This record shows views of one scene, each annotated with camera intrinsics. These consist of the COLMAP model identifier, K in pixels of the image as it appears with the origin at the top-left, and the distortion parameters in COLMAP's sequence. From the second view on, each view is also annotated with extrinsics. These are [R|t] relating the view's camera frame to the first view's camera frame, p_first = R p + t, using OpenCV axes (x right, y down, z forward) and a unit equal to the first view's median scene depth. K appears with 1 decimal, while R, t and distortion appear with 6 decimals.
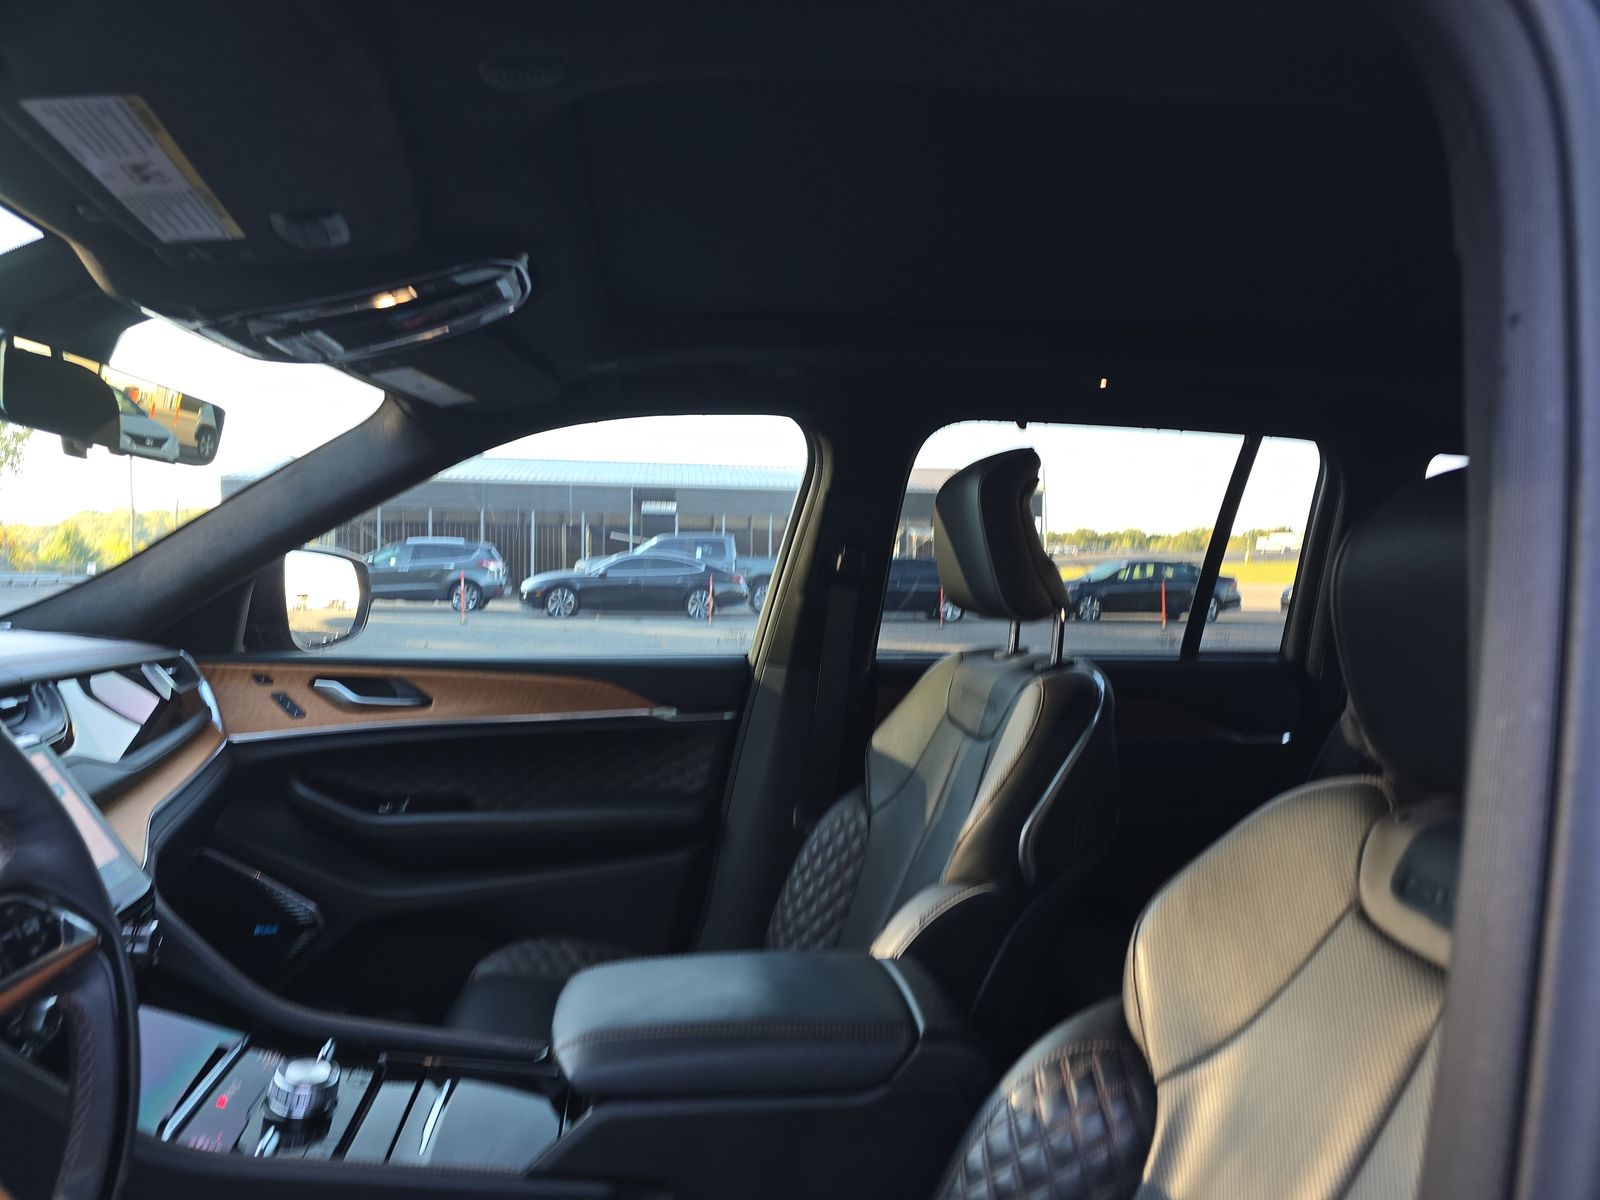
lens RADIAL K [[1061.6, 0, 800.0], [0, 1061.6, 600.0], [0, 0, 1]] dist [0.108491, -0.111233]
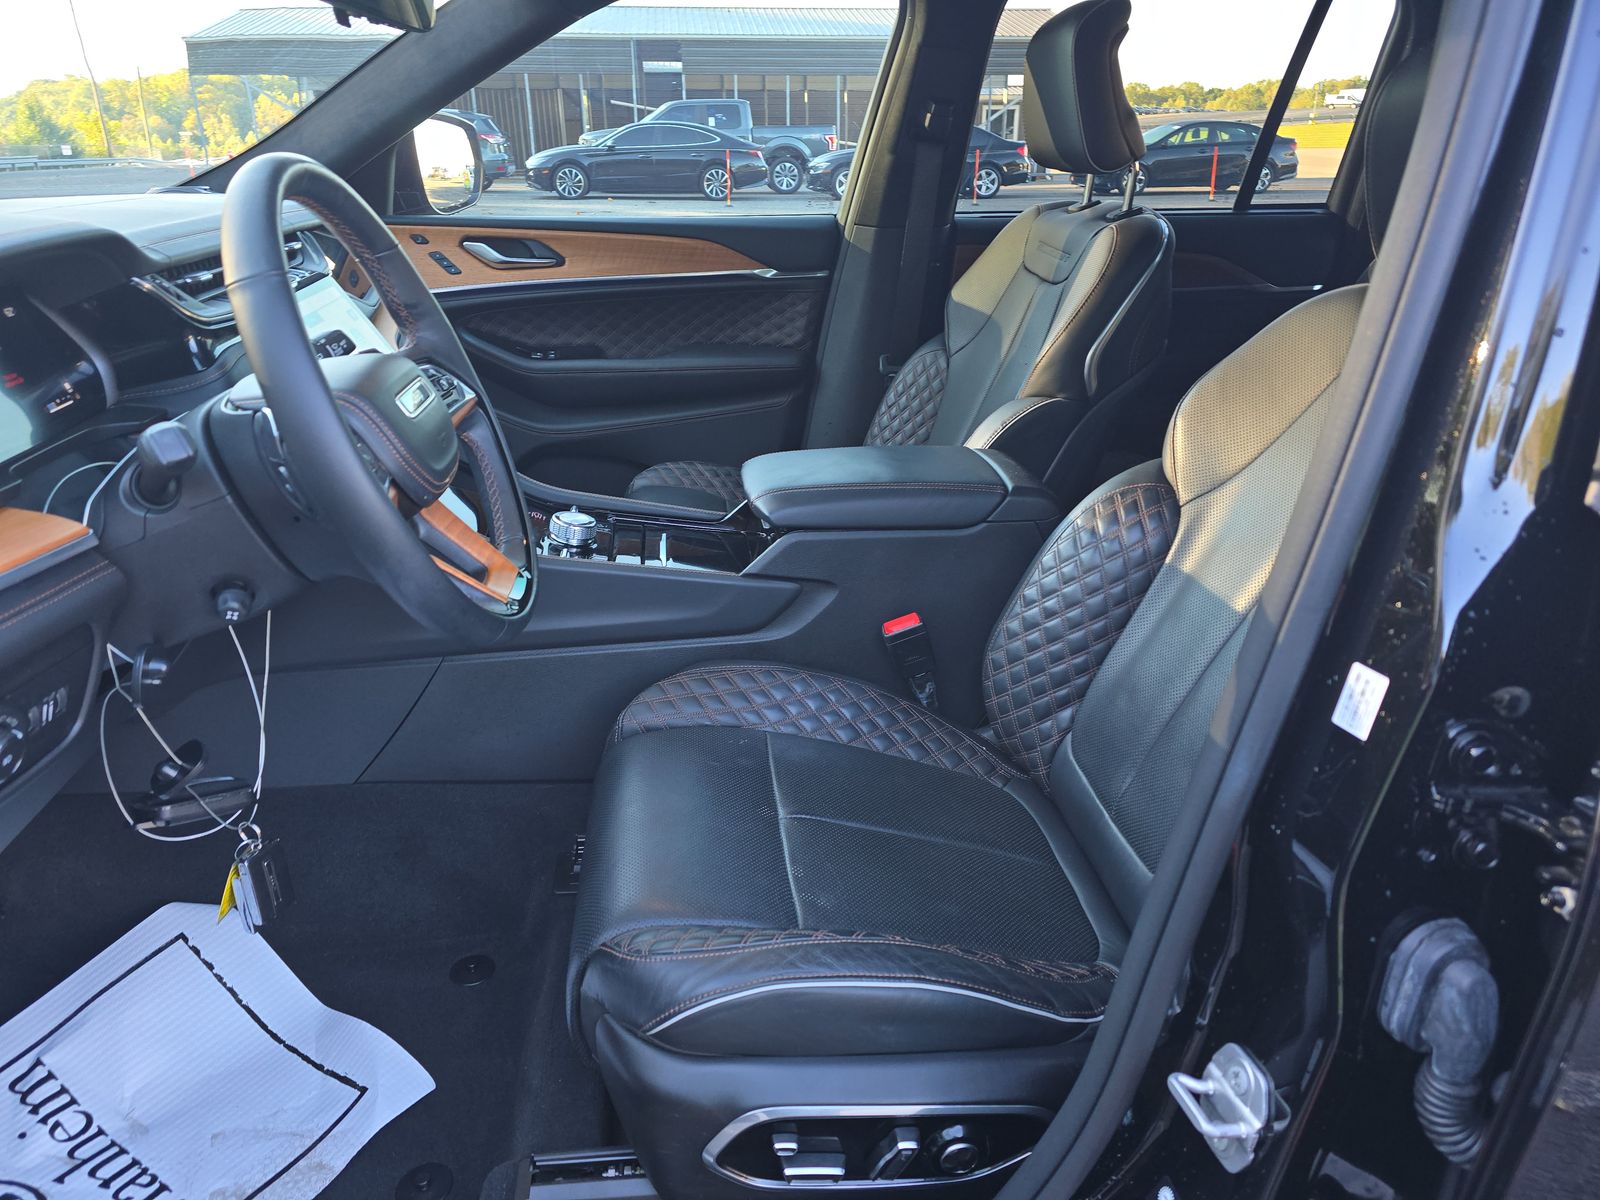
lens RADIAL K [[1061.6, 0, 800.0], [0, 1061.6, 600.0], [0, 0, 1]] dist [0.108491, -0.111233]
pose [[0.999816, -0.007814, -0.017502, -0.076931], [0.013652, 0.931242, 0.364146, 0.017235], [0.013453, -0.364319, 0.931177, -0.190376]]
